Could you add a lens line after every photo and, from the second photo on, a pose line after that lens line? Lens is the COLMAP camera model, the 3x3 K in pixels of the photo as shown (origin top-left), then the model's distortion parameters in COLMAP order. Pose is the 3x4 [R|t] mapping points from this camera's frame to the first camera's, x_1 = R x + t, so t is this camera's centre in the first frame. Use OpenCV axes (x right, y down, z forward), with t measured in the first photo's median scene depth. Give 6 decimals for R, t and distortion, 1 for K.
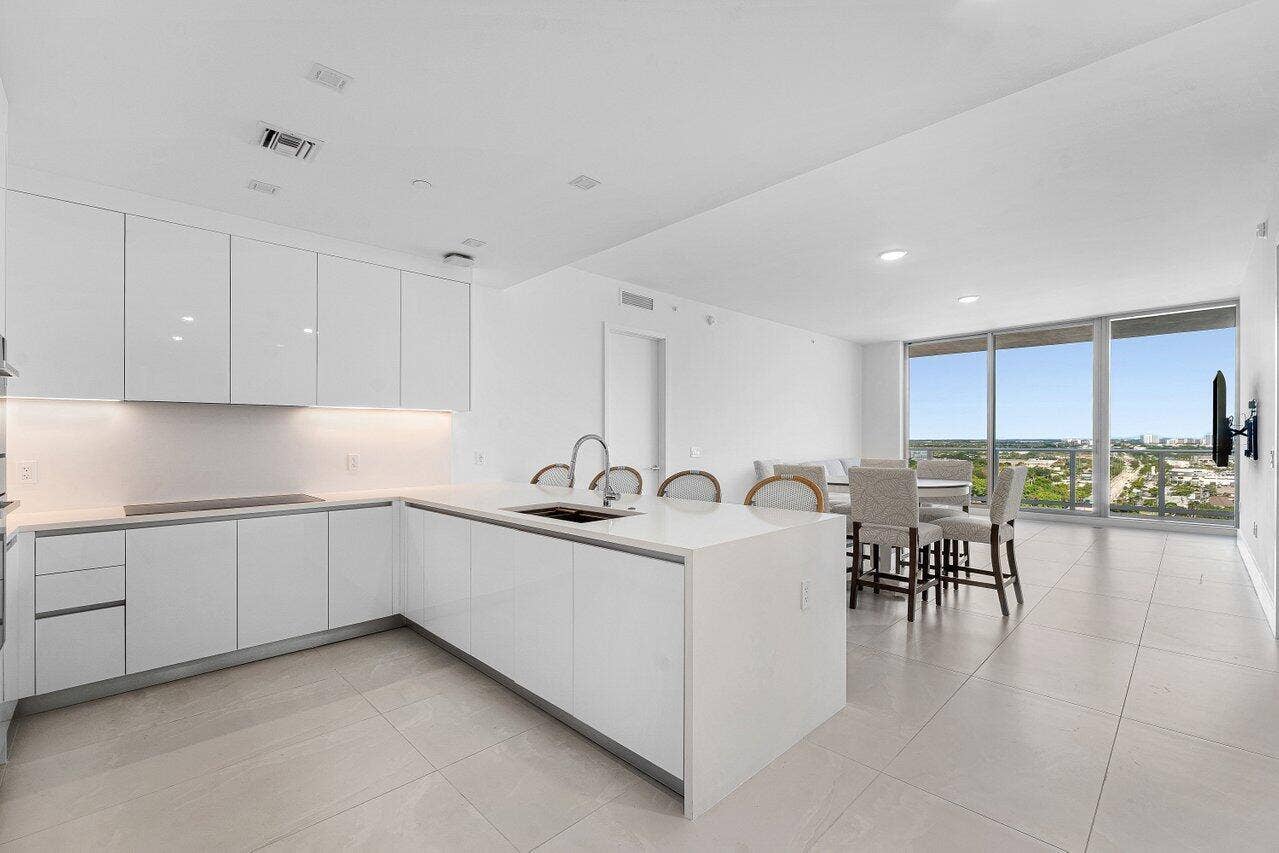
lens RADIAL K [[553.0, 0, 635.5], [0, 553.0, 436.5], [0, 0, 1]] dist [0.001335, -0.000614]
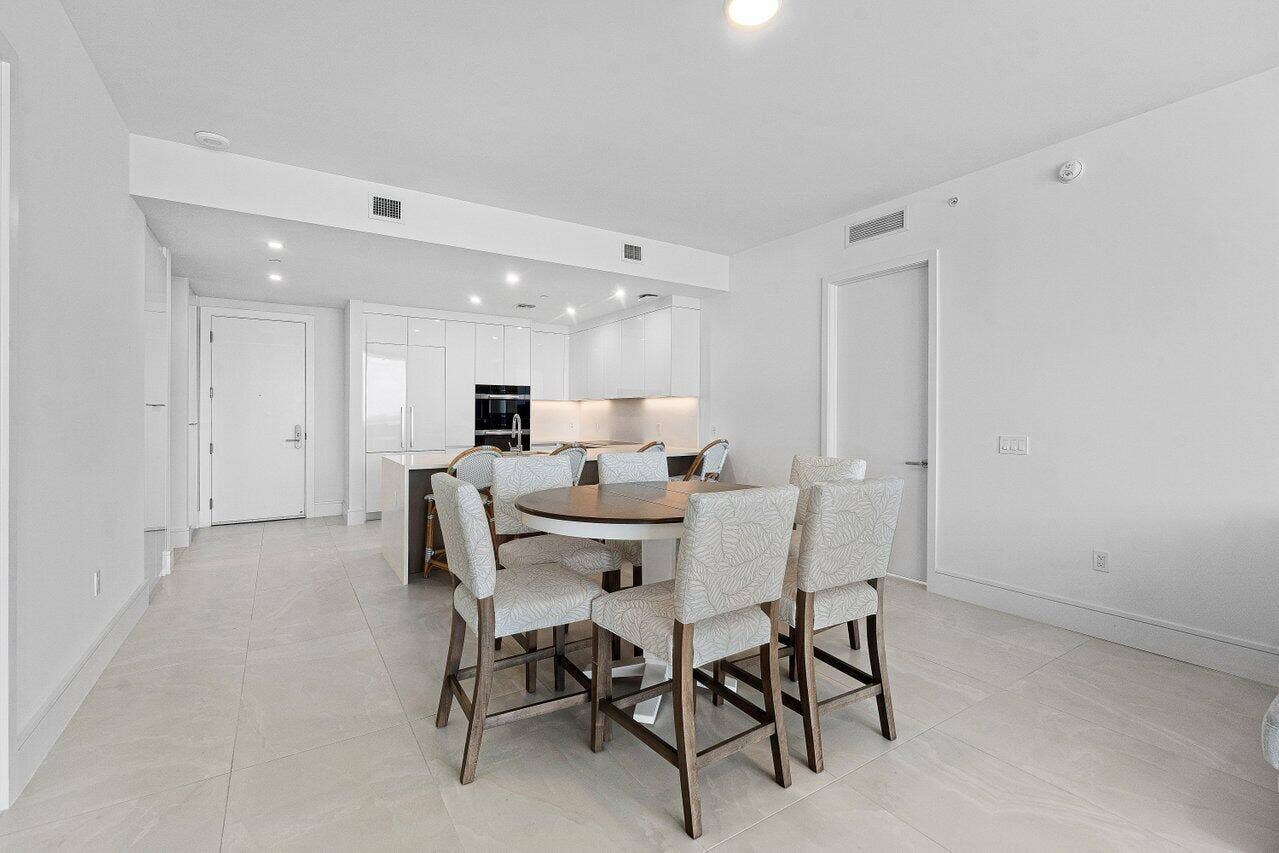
lens RADIAL K [[553.0, 0, 650.7], [0, 553.0, 426.5], [0, 0, 1]] dist [0.001335, -0.000614]
pose [[-0.191115, 0.014326, -0.981463, 1.185282], [-0.002857, 0.999881, 0.015151, 0.019075], [0.981564, 0.005700, -0.191051, 1.253770]]
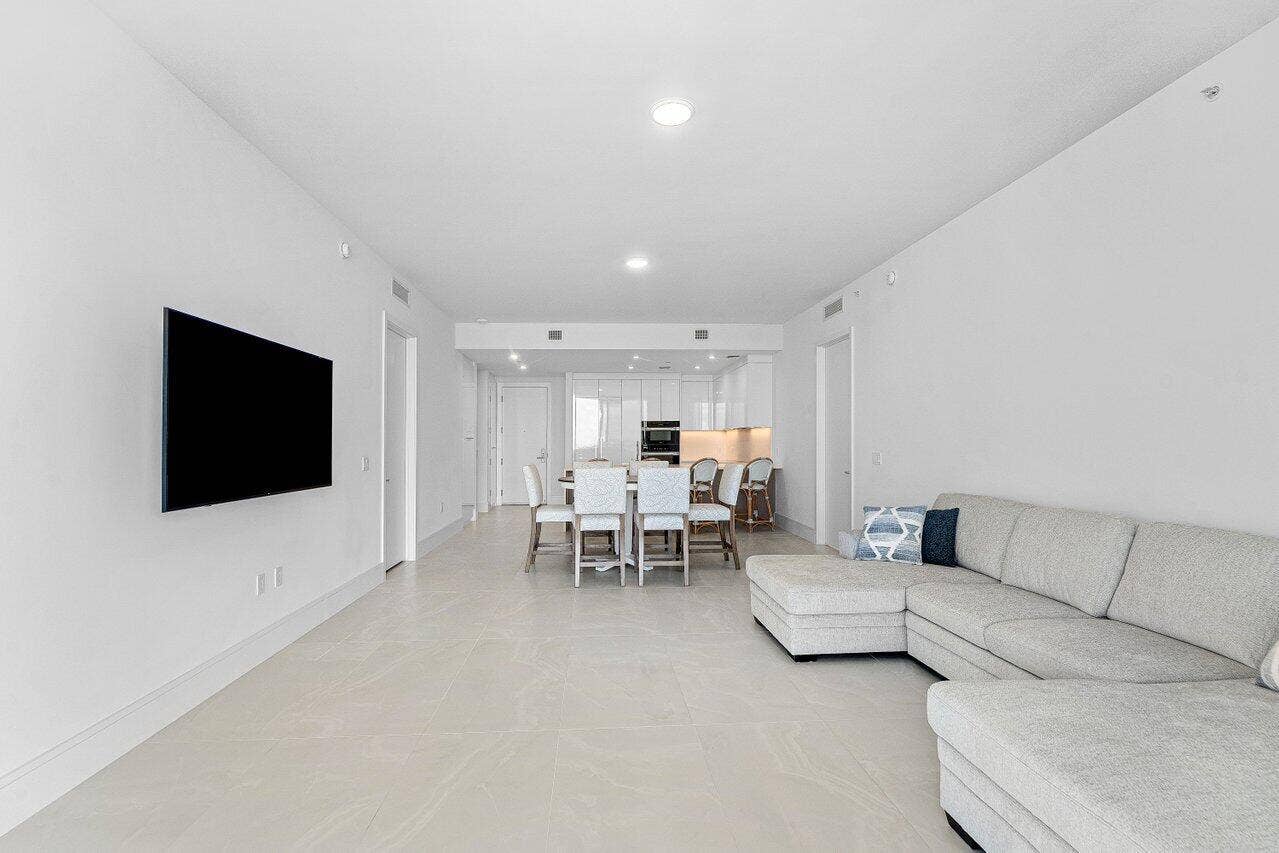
lens RADIAL K [[553.0, 0, 630.9], [0, 553.0, 432.0], [0, 0, 1]] dist [0.001335, -0.000614]
pose [[-0.650209, -0.019791, -0.759498, 1.593981], [0.000448, 0.999651, -0.026432, 0.034338], [0.759755, -0.017526, -0.649973, 2.066505]]
